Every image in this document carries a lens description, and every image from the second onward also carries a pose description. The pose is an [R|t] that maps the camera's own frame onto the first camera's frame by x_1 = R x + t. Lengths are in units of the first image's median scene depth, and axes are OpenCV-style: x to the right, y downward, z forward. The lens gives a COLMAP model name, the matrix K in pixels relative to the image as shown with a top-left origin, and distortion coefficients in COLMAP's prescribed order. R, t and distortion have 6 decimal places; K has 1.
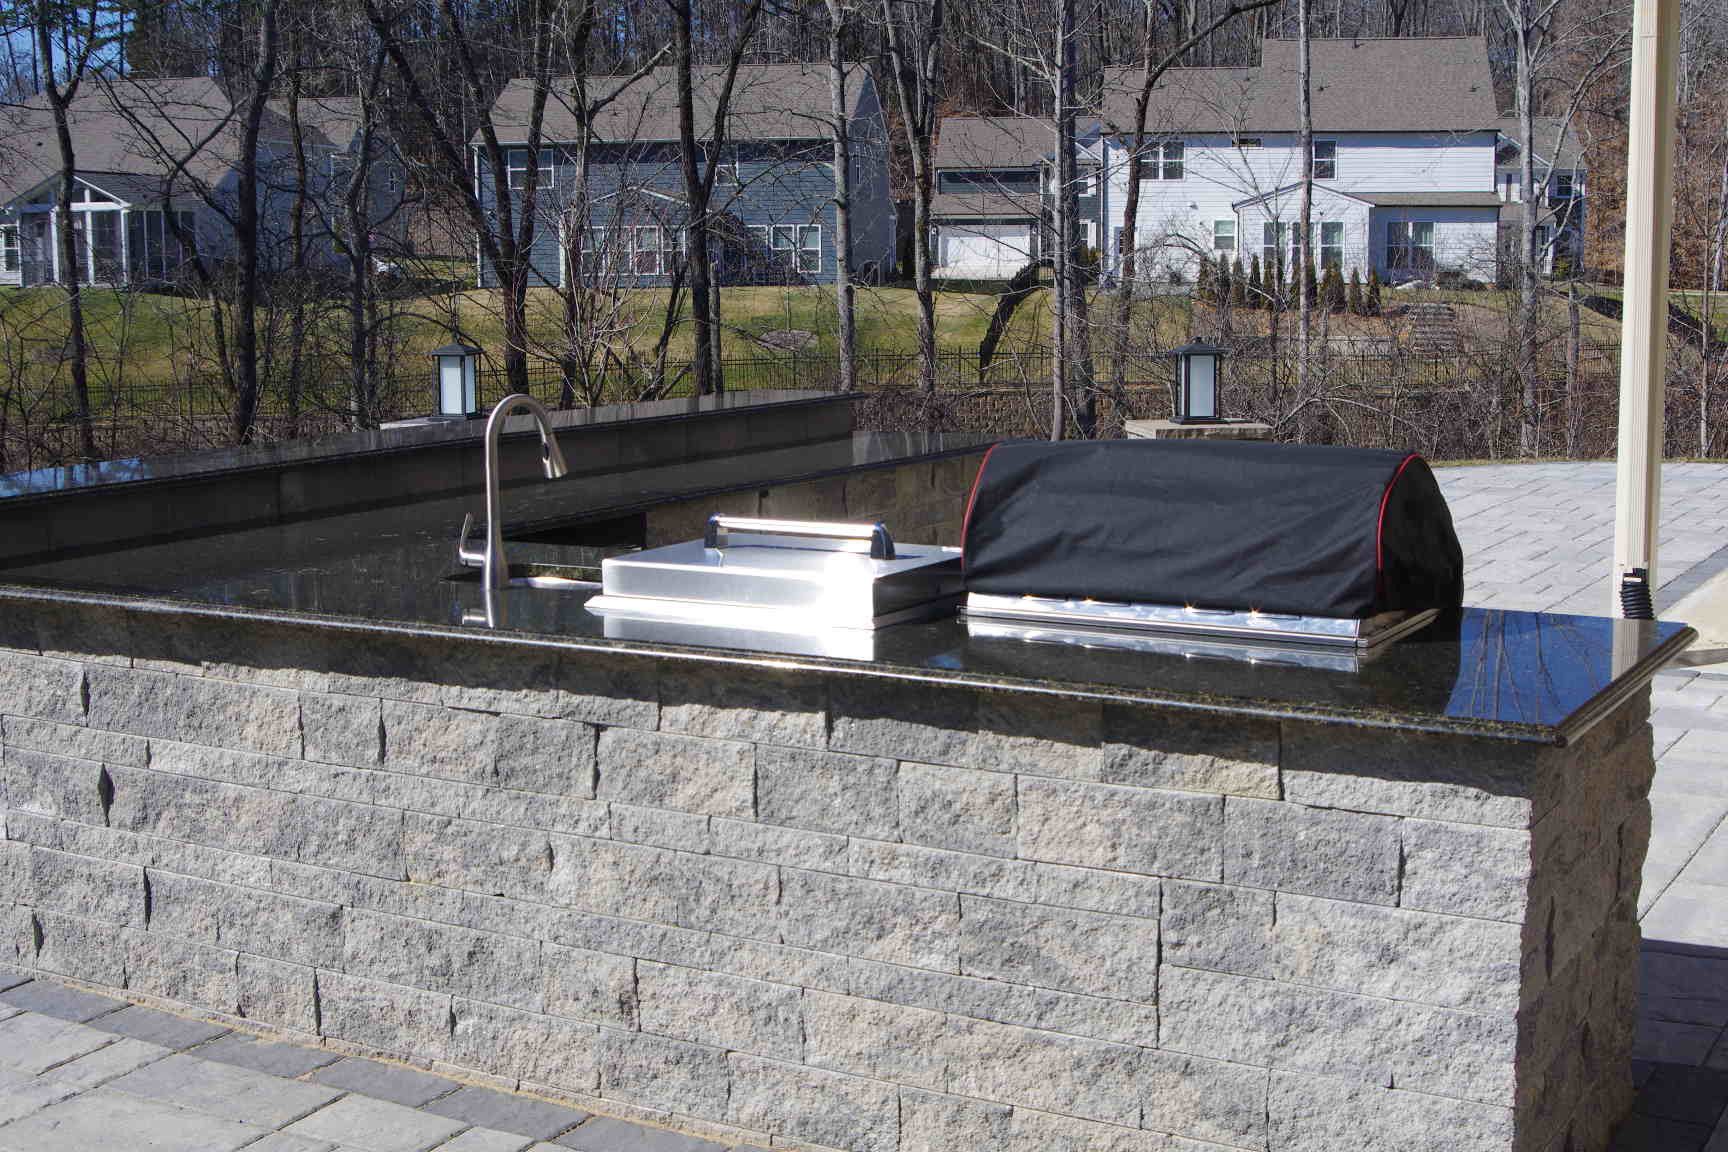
lens RADIAL K [[2393.3, 0, 856.5], [0, 2393.3, 573.9], [0, 0, 1]] dist [-0.074635, 0.000000]
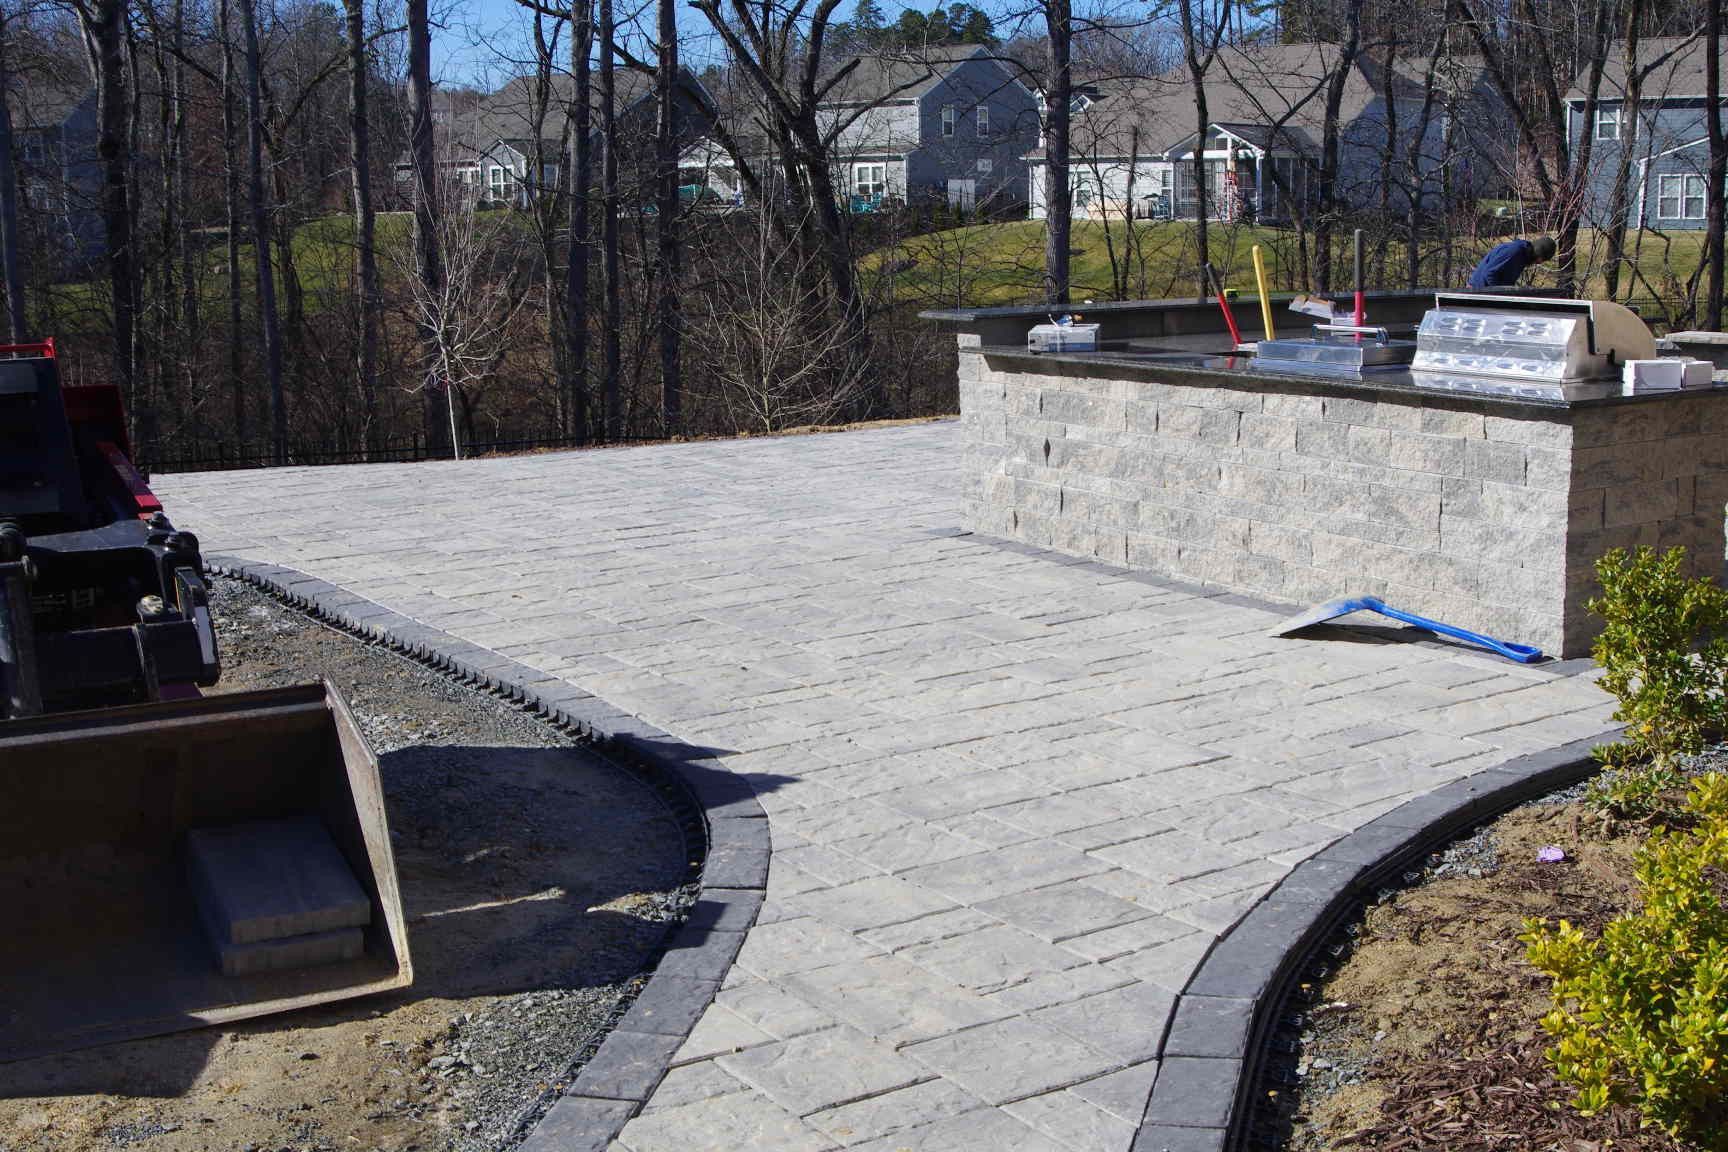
lens RADIAL K [[2138.4, 0, 869.7], [0, 2138.4, 574.8], [0, 0, 1]] dist [-0.119476, 0.000000]
pose [[0.885757, 0.079298, -0.457324, 0.491868], [-0.059126, 0.996548, 0.058281, 0.117161], [0.460367, -0.024583, 0.887388, -0.889869]]
